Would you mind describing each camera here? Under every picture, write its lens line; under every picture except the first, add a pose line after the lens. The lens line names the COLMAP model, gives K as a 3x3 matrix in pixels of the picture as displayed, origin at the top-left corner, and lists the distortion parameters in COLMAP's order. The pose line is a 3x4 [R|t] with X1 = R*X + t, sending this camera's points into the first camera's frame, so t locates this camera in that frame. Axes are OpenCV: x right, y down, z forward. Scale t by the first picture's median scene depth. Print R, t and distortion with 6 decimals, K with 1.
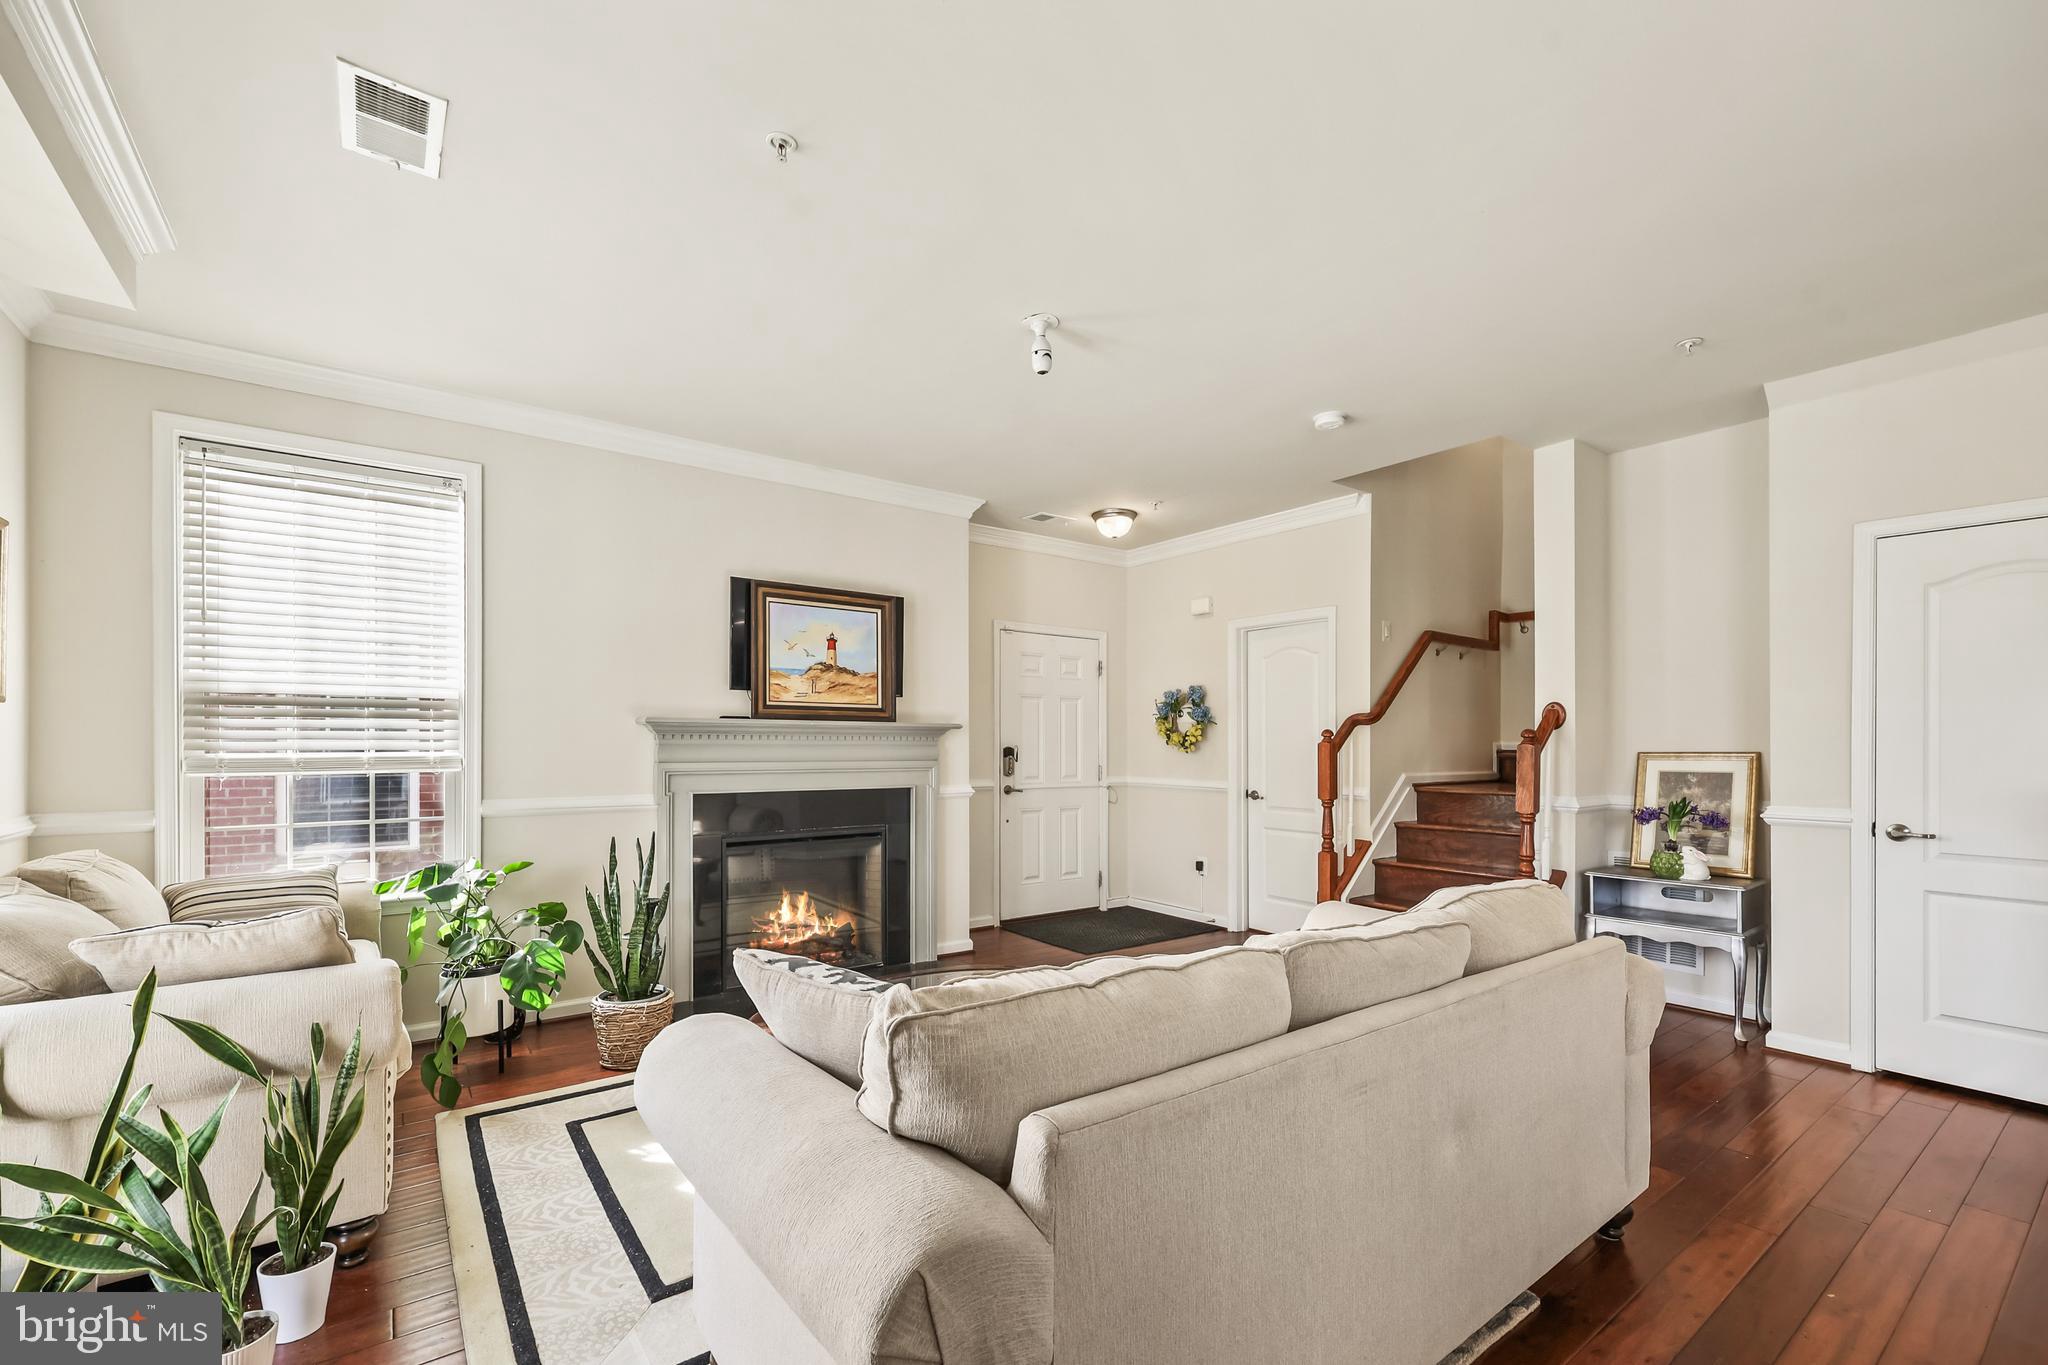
lens RADIAL K [[863.5, 0, 1027.3], [0, 863.5, 743.0], [0, 0, 1]] dist [0.001848, 0.000008]
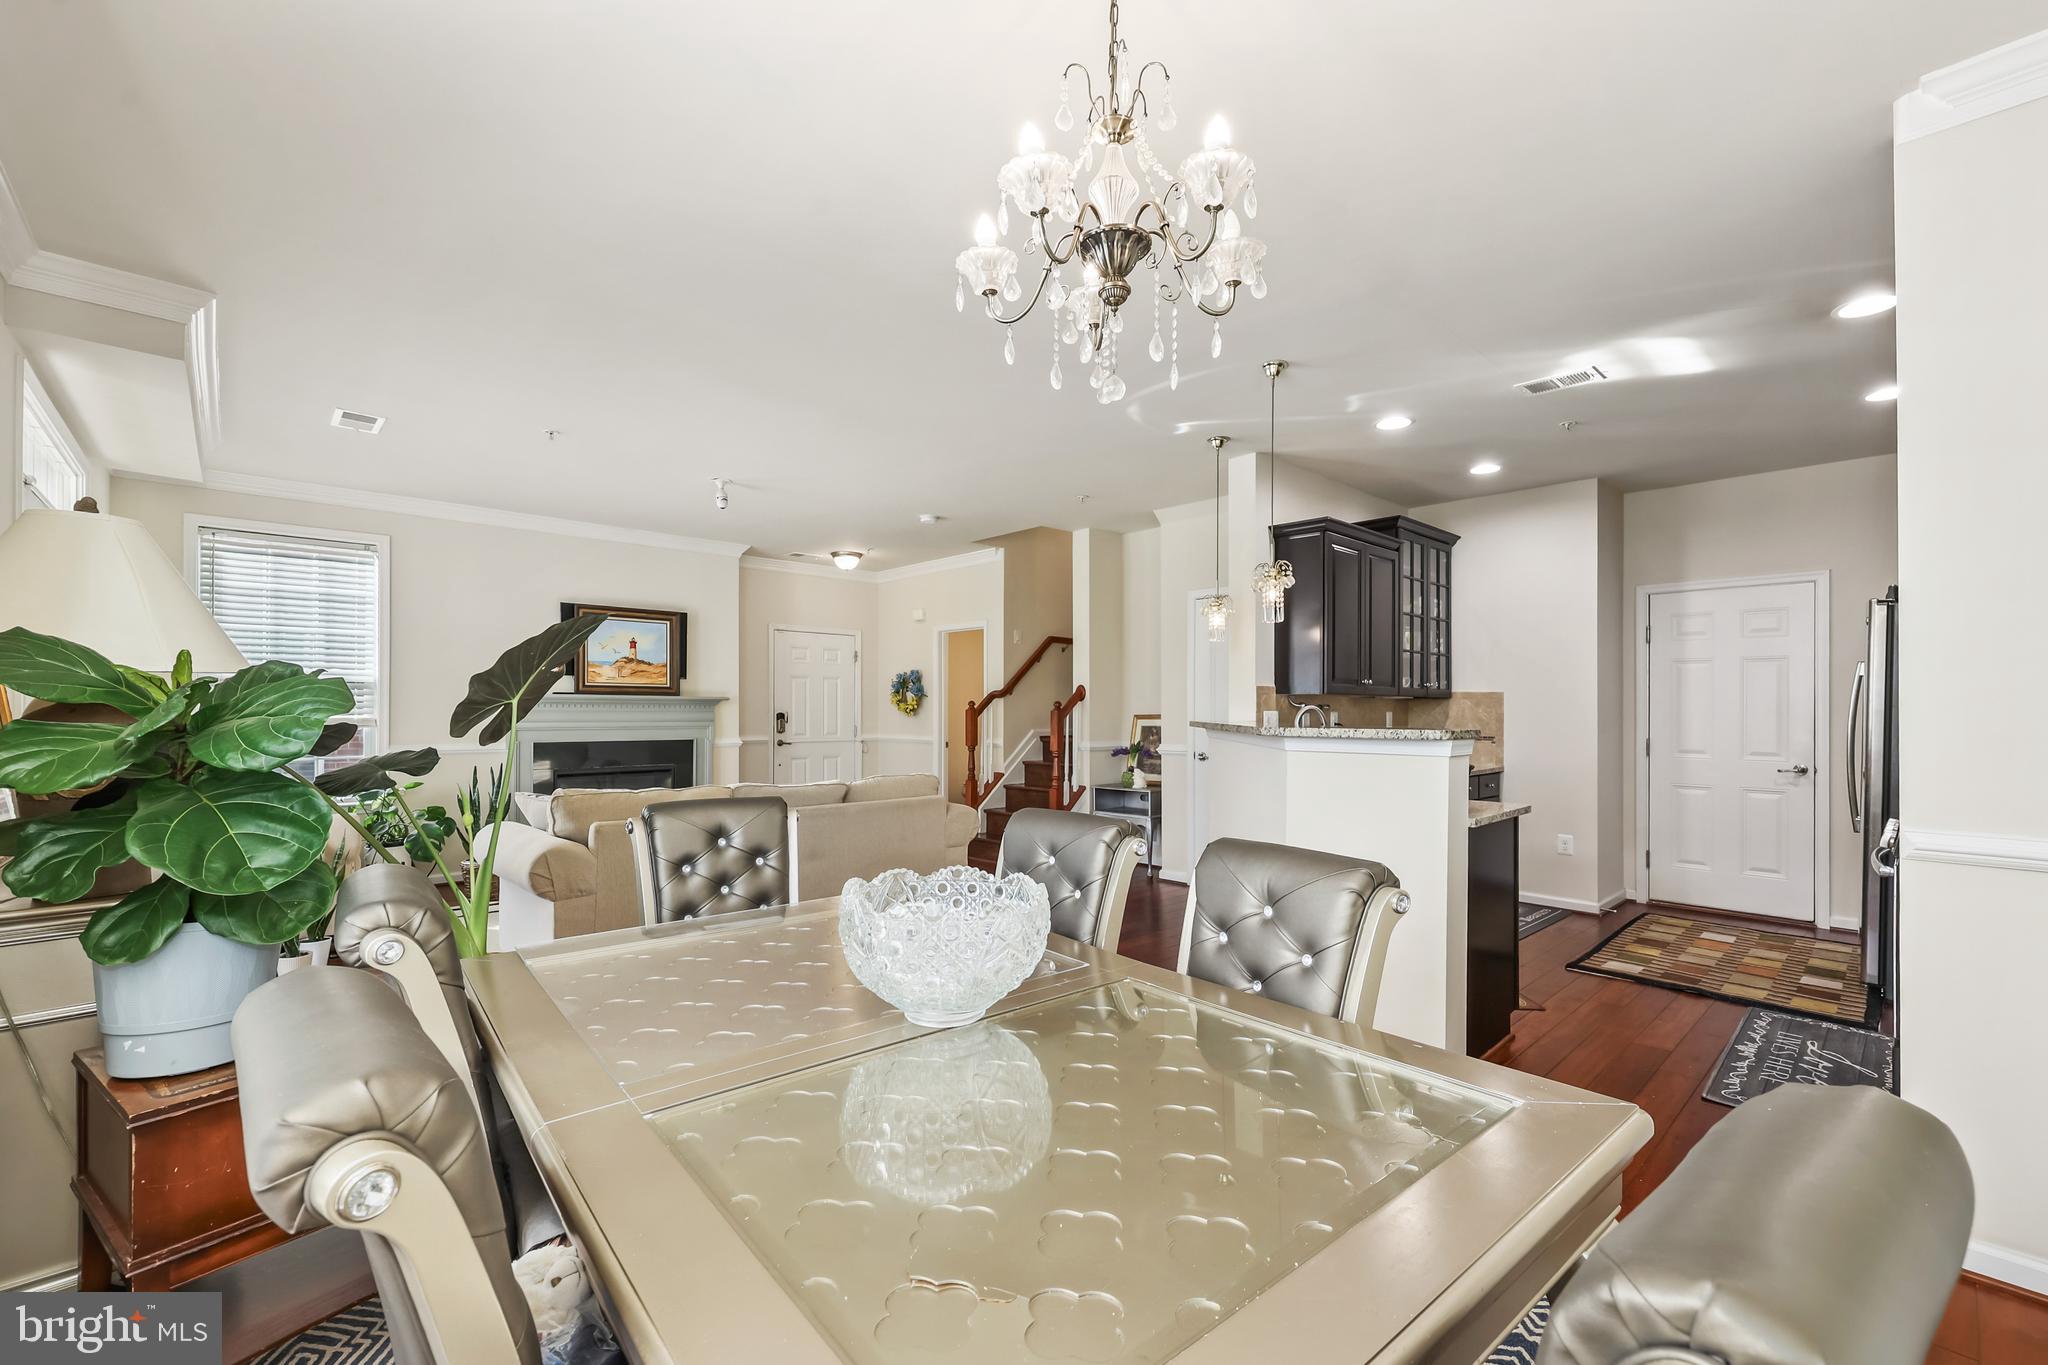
lens RADIAL K [[834.2, 0, 1023.4], [0, 834.2, 702.8], [0, 0, 1]] dist [-0.000780, 0.000065]
pose [[0.993723, 0.000147, 0.111871, 0.278876], [0.000876, 0.999958, -0.009099, 0.001402], [-0.111867, 0.009140, 0.993681, -0.511409]]
